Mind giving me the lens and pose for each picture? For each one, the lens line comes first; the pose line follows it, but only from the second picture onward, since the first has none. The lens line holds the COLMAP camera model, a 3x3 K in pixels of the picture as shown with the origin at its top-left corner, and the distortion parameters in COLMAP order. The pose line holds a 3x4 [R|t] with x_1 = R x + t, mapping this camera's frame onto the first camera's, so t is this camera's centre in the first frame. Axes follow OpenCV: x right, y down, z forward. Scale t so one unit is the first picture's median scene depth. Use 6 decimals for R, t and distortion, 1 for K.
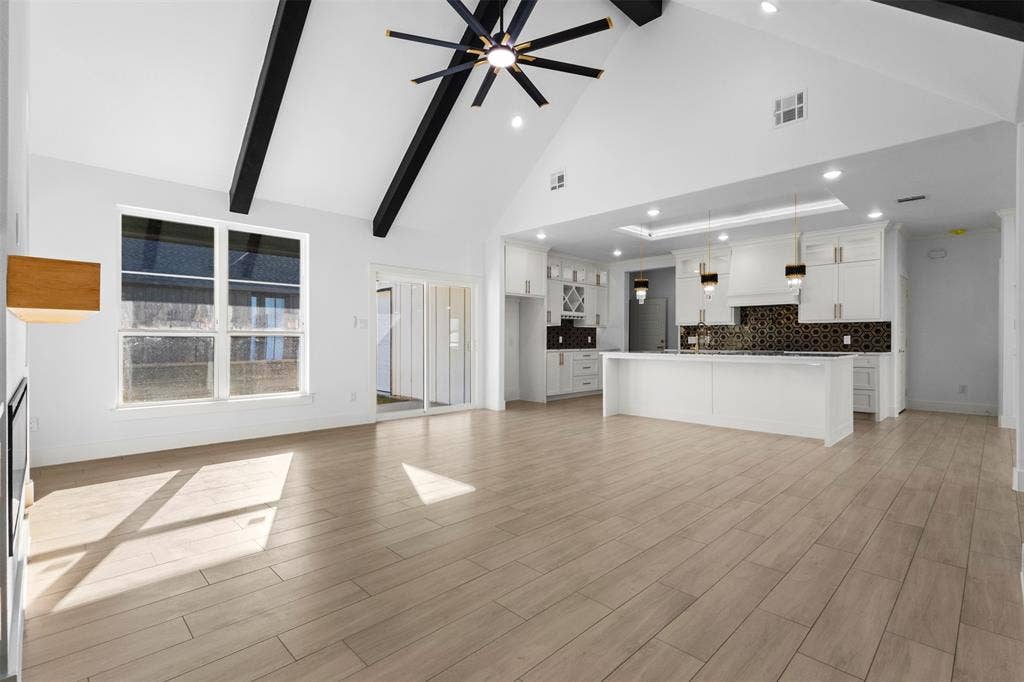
lens RADIAL K [[476.7, 0, 511.0], [0, 476.7, 340.2], [0, 0, 1]] dist [0.003854, 0.000128]
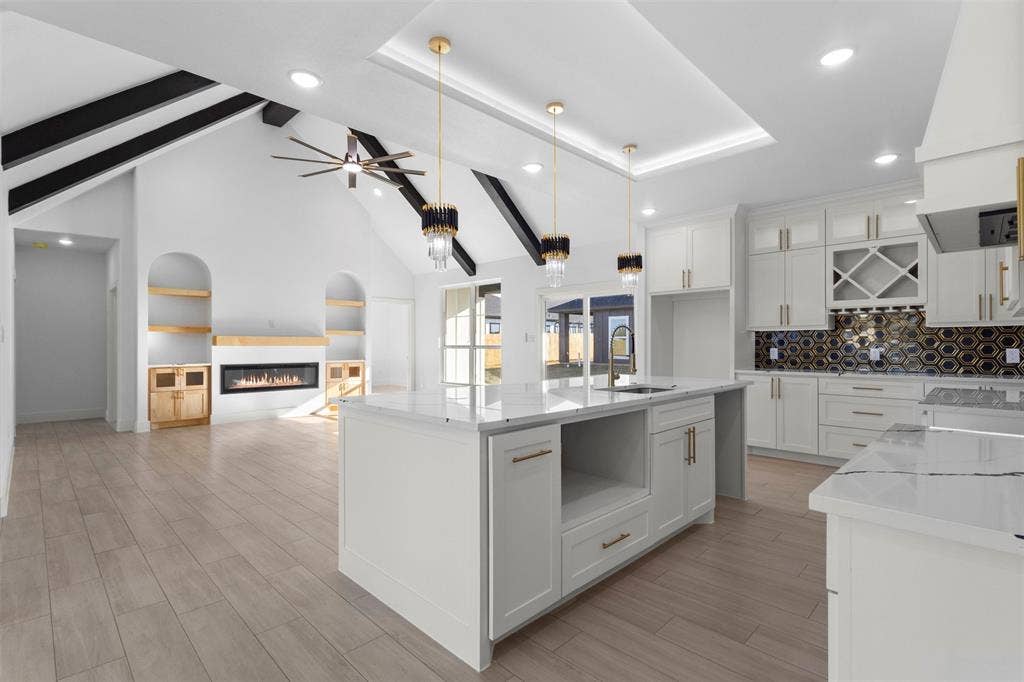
lens RADIAL K [[476.7, 0, 508.3], [0, 476.7, 342.7], [0, 0, 1]] dist [0.003854, 0.000128]
pose [[0.011429, -0.004588, -0.999924, 0.772003], [0.000054, 0.999989, -0.004588, -0.014612], [0.999935, -0.000001, 0.011430, 0.763834]]
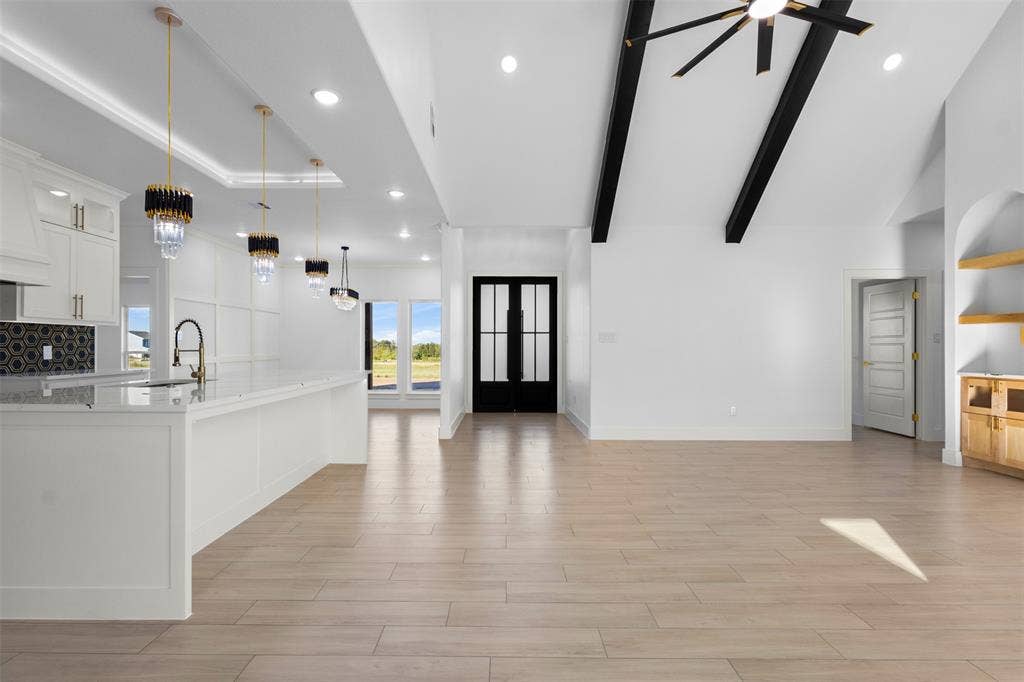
lens RADIAL K [[476.7, 0, 502.9], [0, 476.7, 349.8], [0, 0, 1]] dist [0.003854, 0.000128]
pose [[-0.711296, -0.007158, 0.702856, -0.140112], [-0.002434, 0.999967, 0.007721, -0.010131], [-0.702888, 0.003781, -0.711290, 0.972164]]
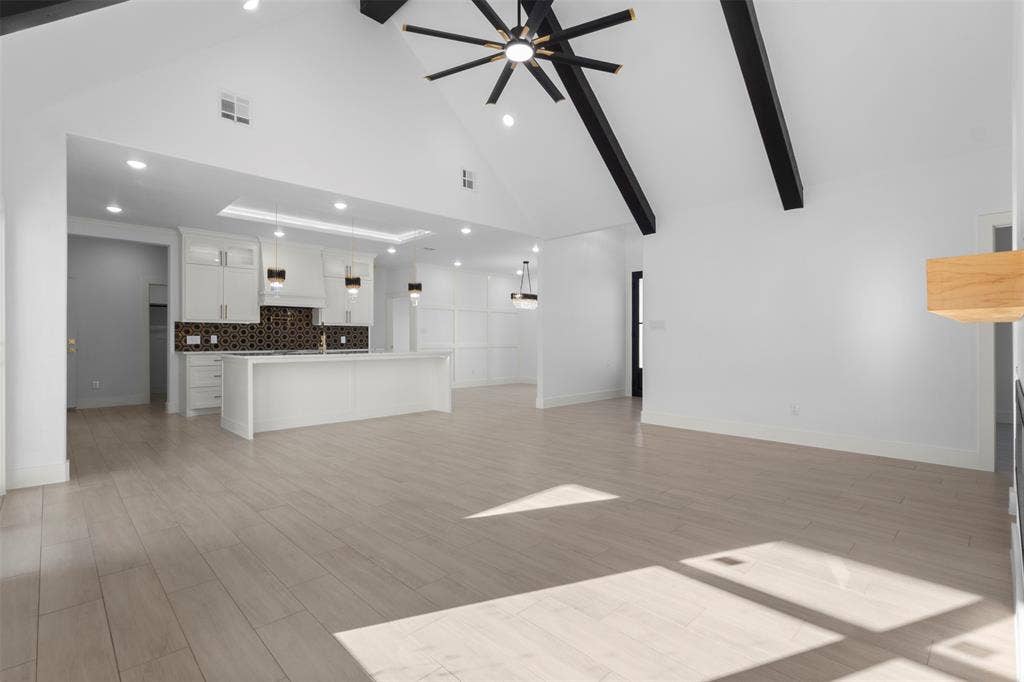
lens RADIAL K [[476.7, 0, 510.3], [0, 476.7, 338.9], [0, 0, 1]] dist [0.003854, 0.000128]
pose [[0.007579, 0.001908, 0.999969, -0.516687], [0.000969, 0.999998, -0.001916, -0.000153], [-0.999971, 0.000983, 0.007577, 0.522647]]
